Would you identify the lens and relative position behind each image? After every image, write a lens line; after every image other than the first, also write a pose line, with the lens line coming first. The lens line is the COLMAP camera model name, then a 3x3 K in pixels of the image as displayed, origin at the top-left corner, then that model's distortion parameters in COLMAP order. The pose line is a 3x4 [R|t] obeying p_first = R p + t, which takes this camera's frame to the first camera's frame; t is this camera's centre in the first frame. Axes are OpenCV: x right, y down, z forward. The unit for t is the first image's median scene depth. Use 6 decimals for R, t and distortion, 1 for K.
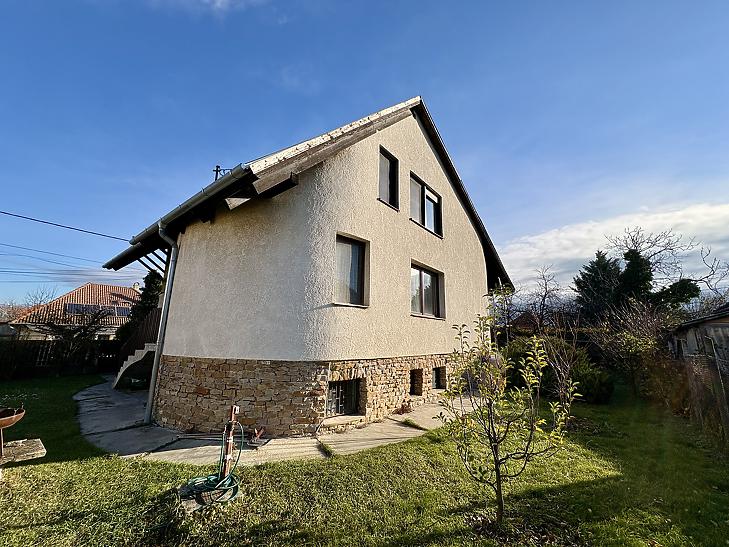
lens RADIAL K [[293.2, 0, 364.7], [0, 293.2, 271.1], [0, 0, 1]] dist [-0.002035, 0.000251]
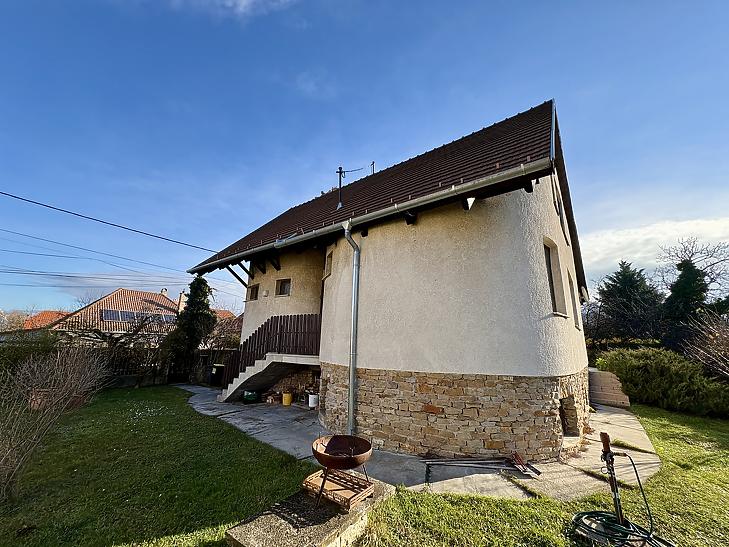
lens RADIAL K [[297.0, 0, 364.5], [0, 297.0, 273.5], [0, 0, 1]] dist [-0.000438, -0.000107]
pose [[0.999903, 0.010830, 0.008757, -0.313218], [-0.010661, 0.999760, -0.019134, 0.004340], [-0.008962, 0.019039, 0.999779, 0.032974]]
